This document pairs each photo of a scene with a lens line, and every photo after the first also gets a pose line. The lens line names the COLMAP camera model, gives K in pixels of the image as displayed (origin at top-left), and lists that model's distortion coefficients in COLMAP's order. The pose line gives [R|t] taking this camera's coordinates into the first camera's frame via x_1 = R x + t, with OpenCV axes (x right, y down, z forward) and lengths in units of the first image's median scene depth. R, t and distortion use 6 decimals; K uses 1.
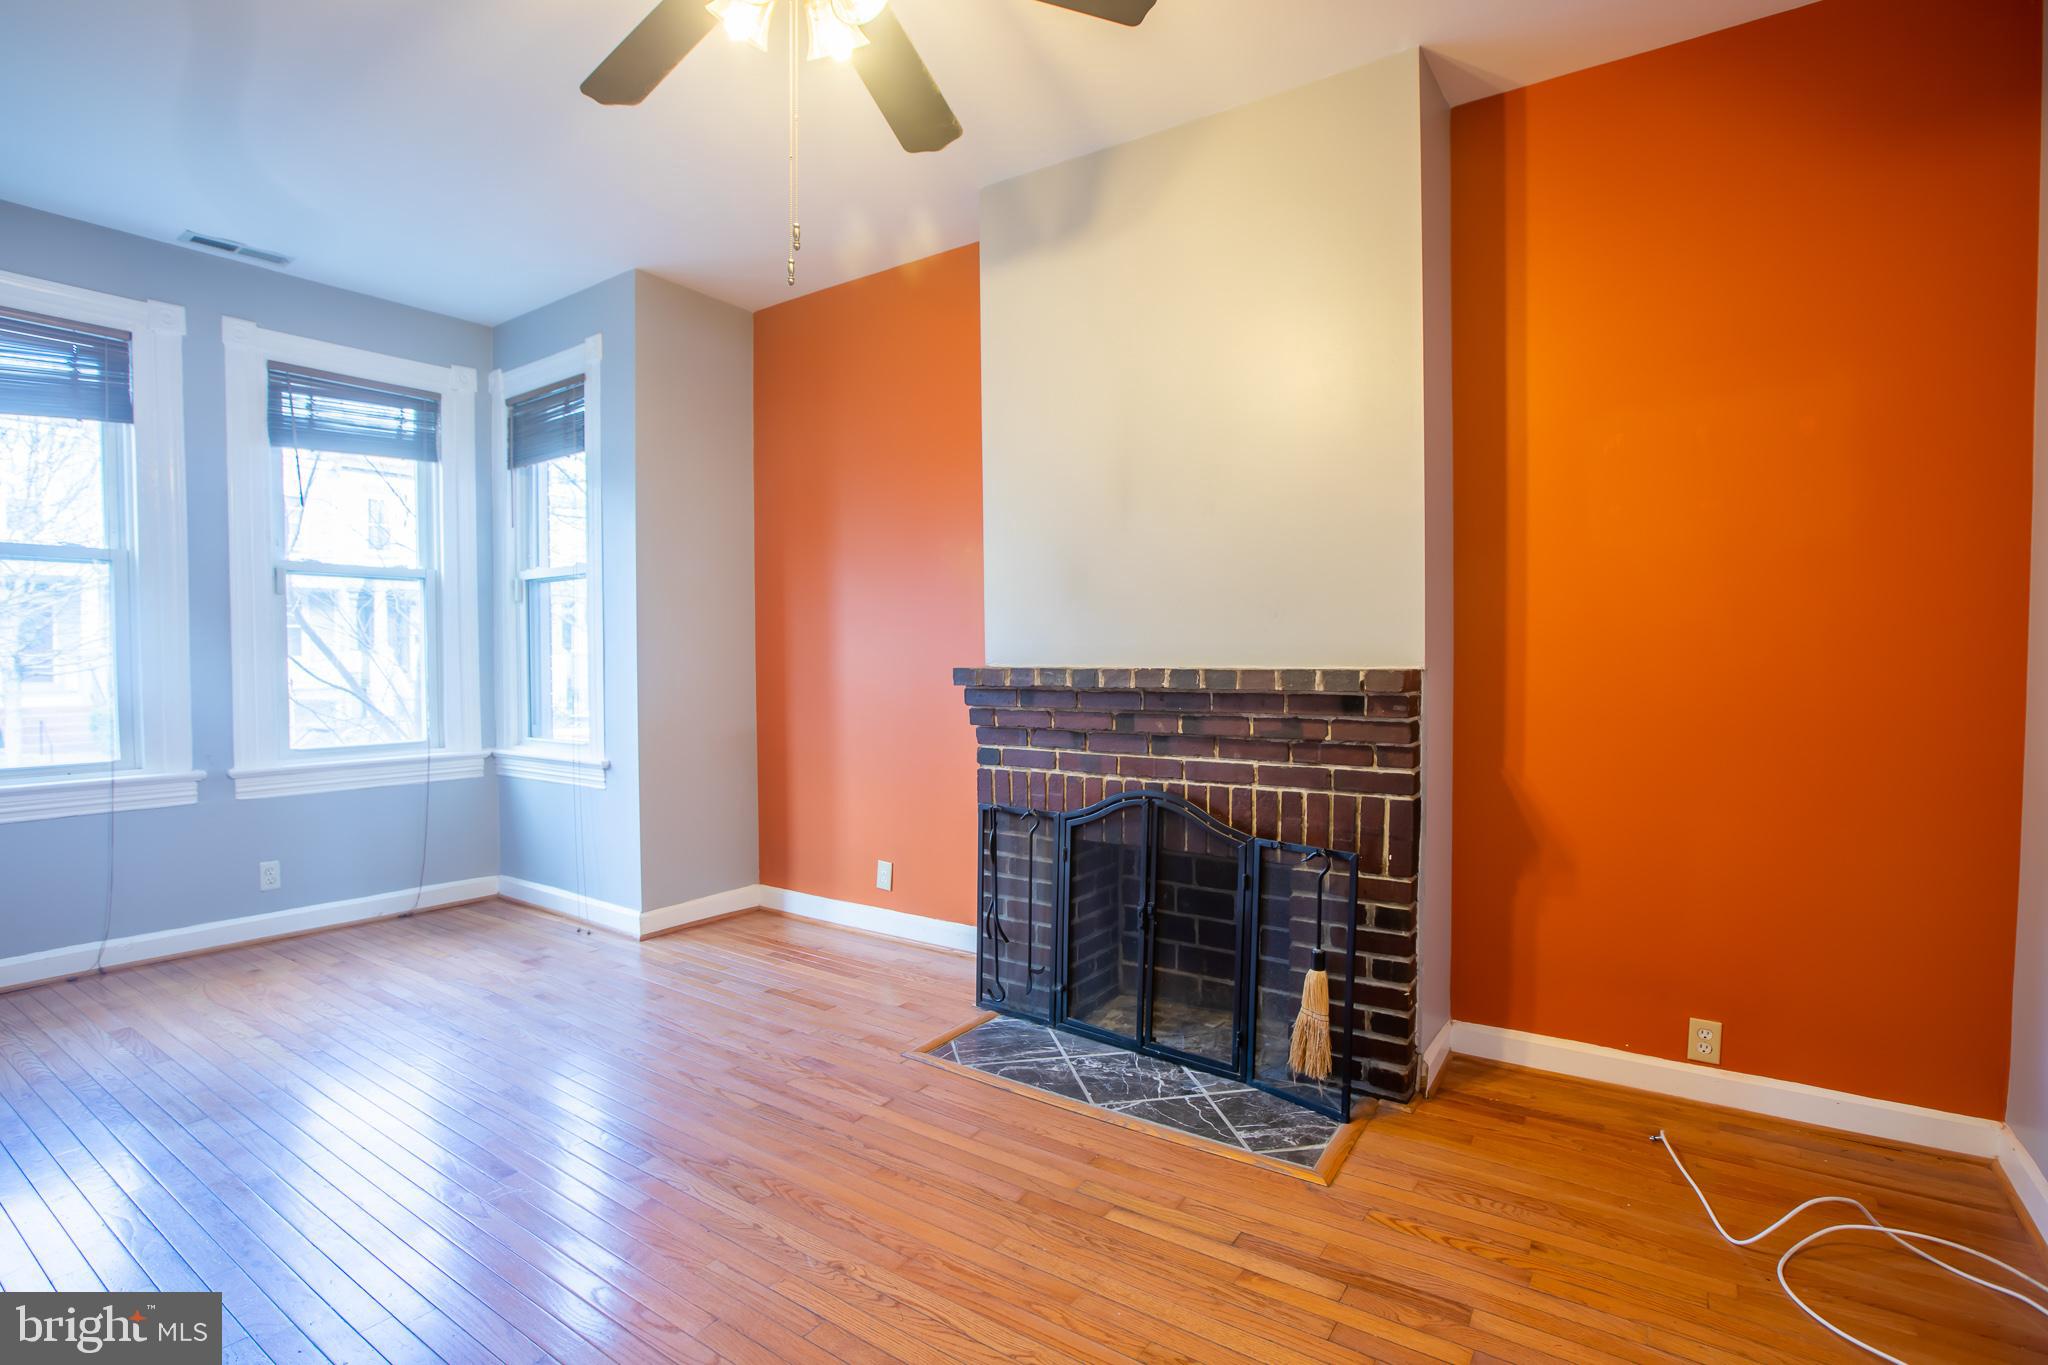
lens RADIAL K [[942.2, 0, 1010.4], [0, 942.2, 674.5], [0, 0, 1]] dist [-0.052940, 0.019744]
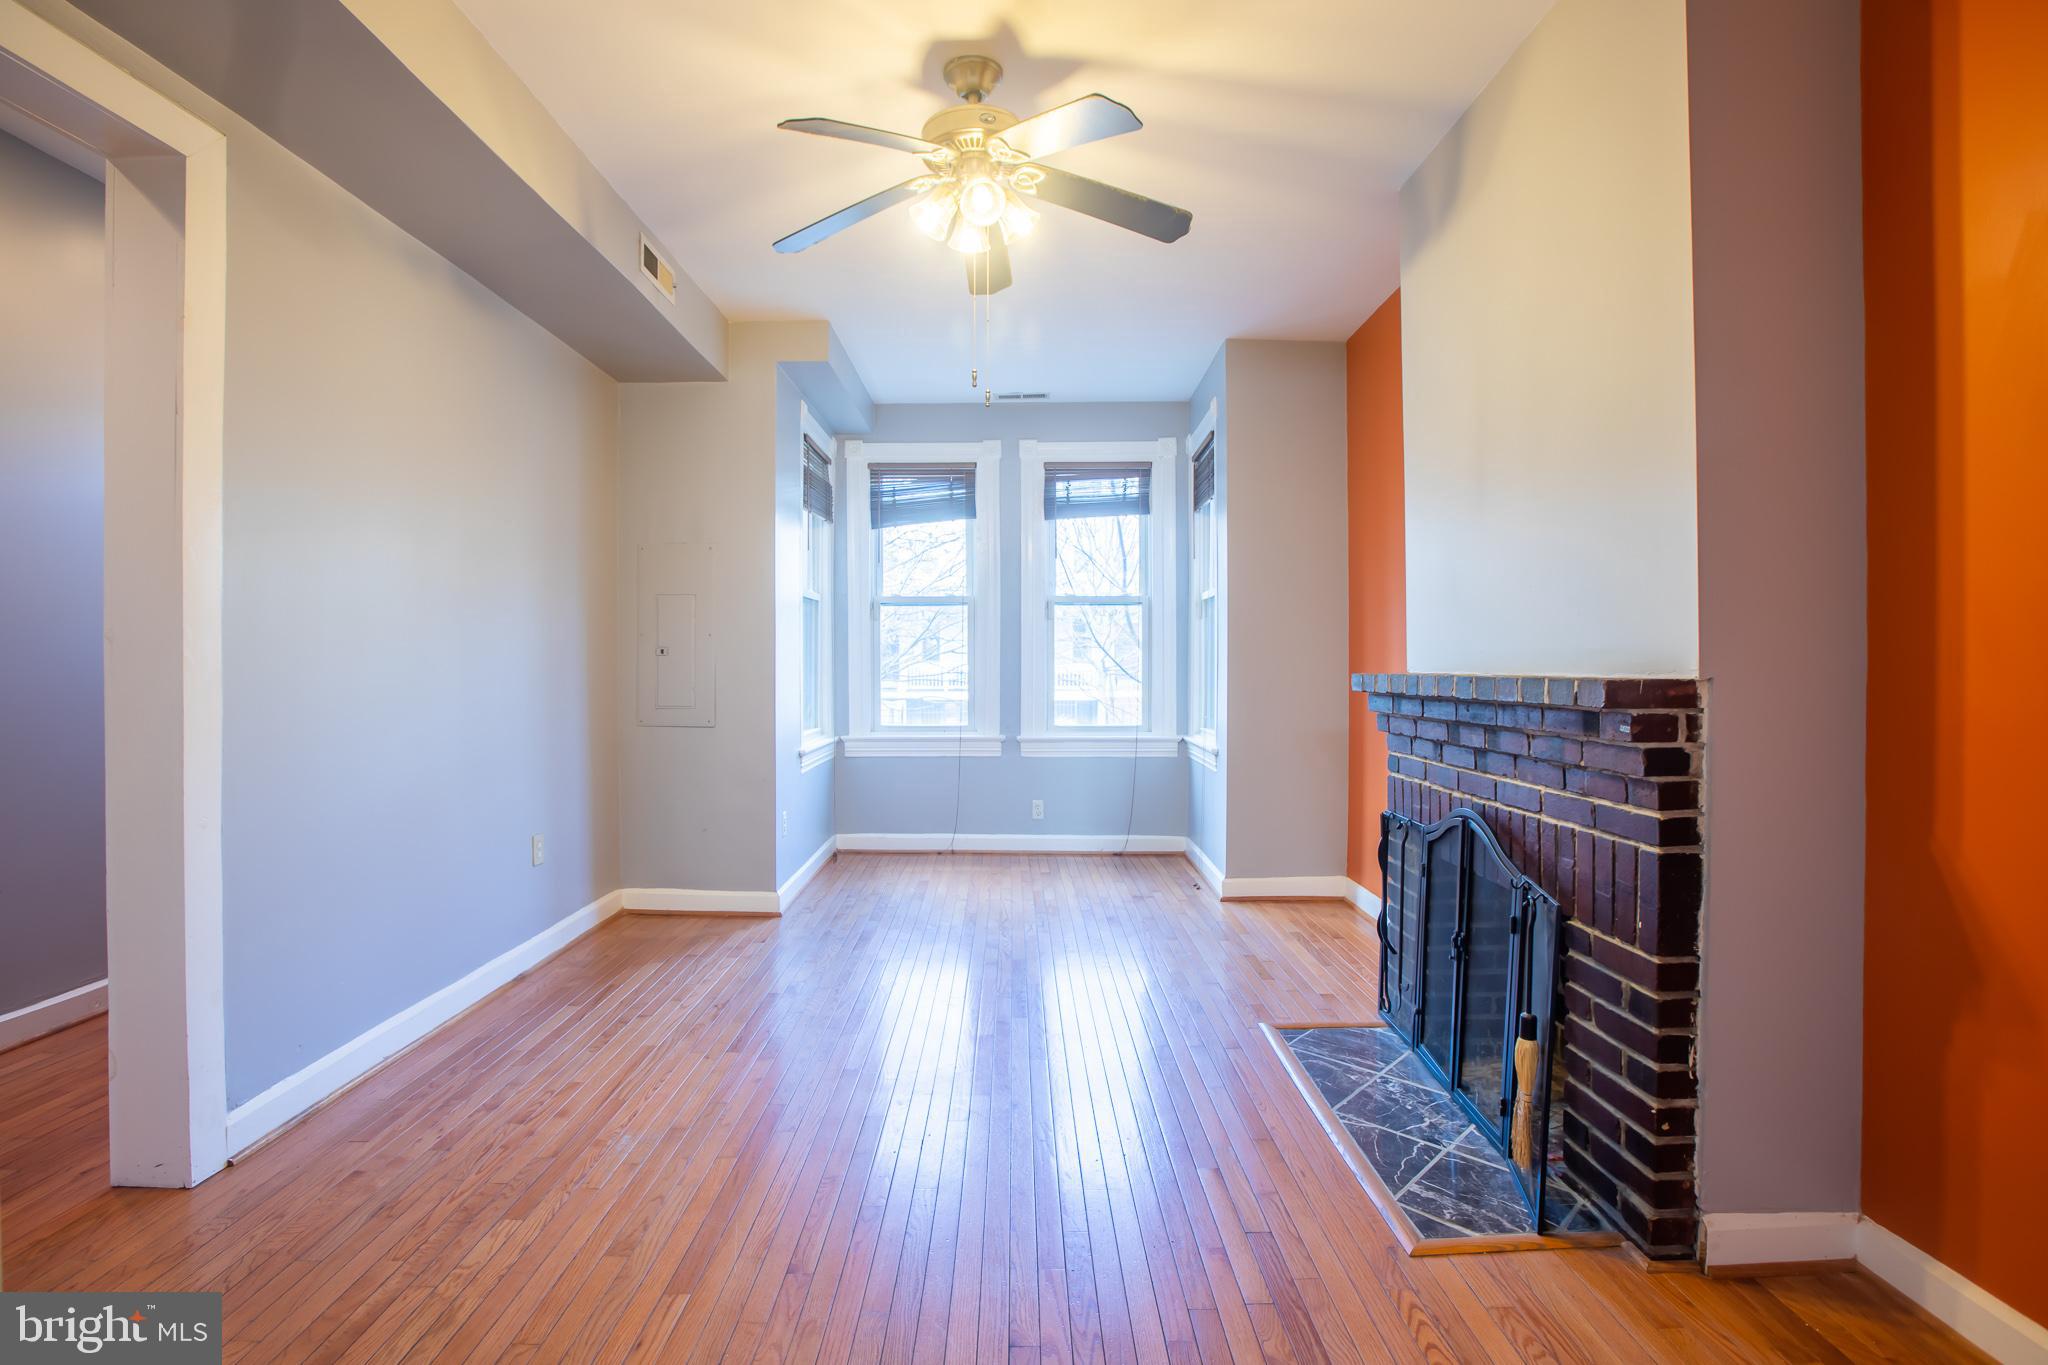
lens RADIAL K [[942.2, 0, 1010.4], [0, 942.2, 674.5], [0, 0, 1]] dist [-0.052940, 0.019744]
pose [[0.575383, 0.009926, -0.817824, 0.519458], [-0.016021, 0.999871, 0.000864, -0.000405], [0.817727, 0.012606, 0.575468, 0.104668]]
